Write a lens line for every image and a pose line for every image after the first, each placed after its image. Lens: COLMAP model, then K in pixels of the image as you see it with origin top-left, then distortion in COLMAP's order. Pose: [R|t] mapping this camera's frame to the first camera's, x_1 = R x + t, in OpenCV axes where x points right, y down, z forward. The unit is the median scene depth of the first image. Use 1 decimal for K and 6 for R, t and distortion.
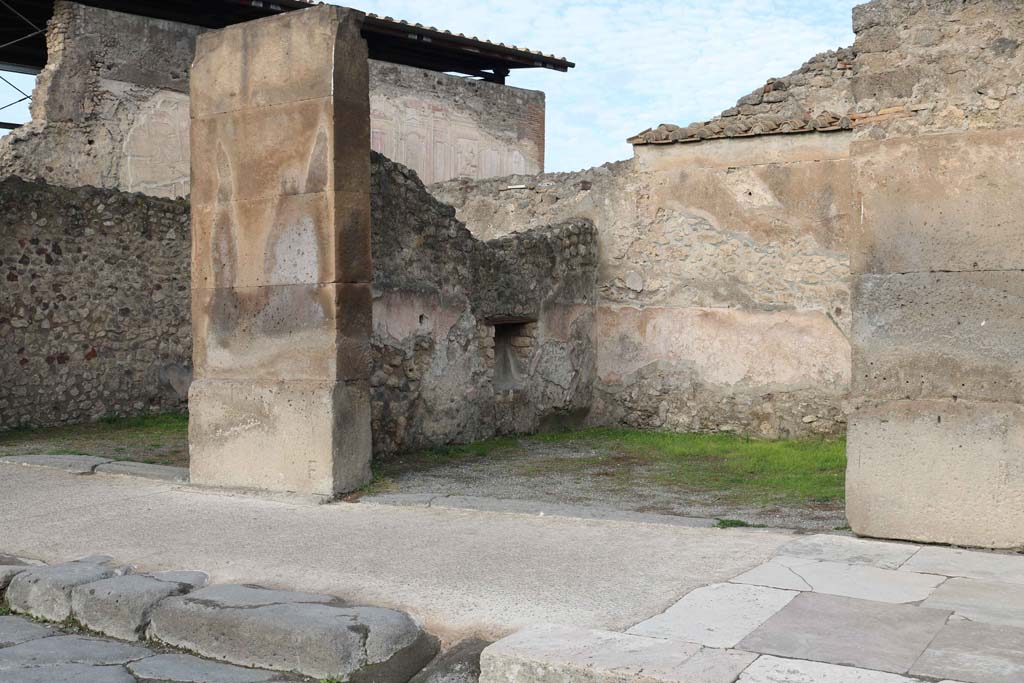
lens RADIAL K [[1217.9, 0, 511.7], [0, 1217.9, 344.3], [0, 0, 1]] dist [-0.094153, 0.000000]
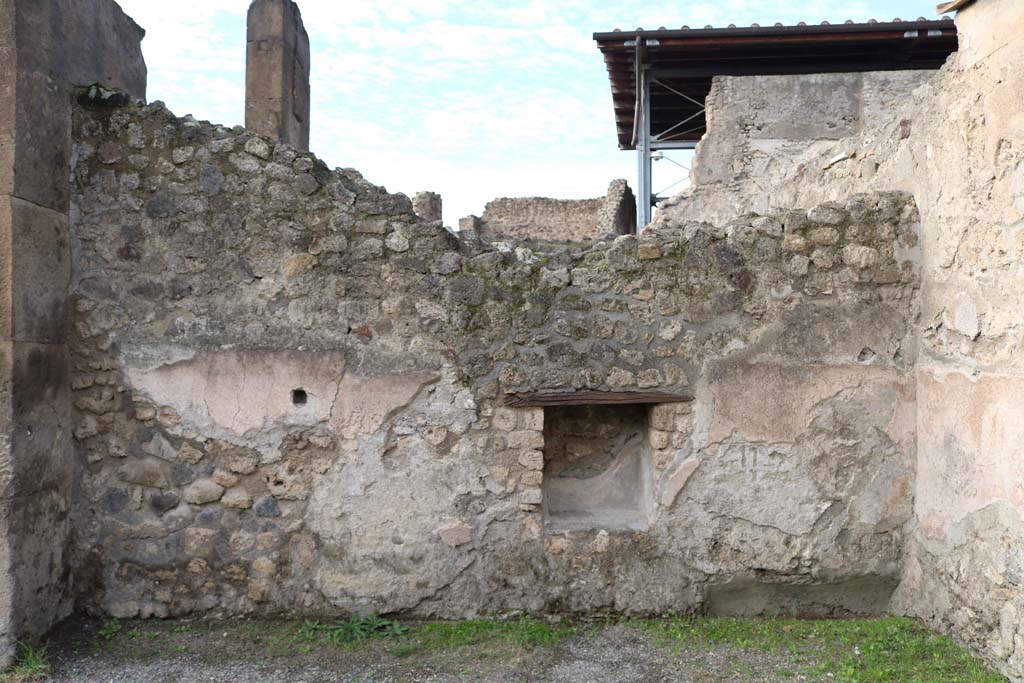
lens RADIAL K [[836.8, 0, 511.0], [0, 836.8, 339.8], [0, 0, 1]] dist [-0.110230, 0.034383]
pose [[0.563256, -0.008989, -0.826234, 0.268471], [-0.019366, 0.999523, -0.024076, -0.034675], [0.826056, 0.029562, 0.562813, 0.740092]]
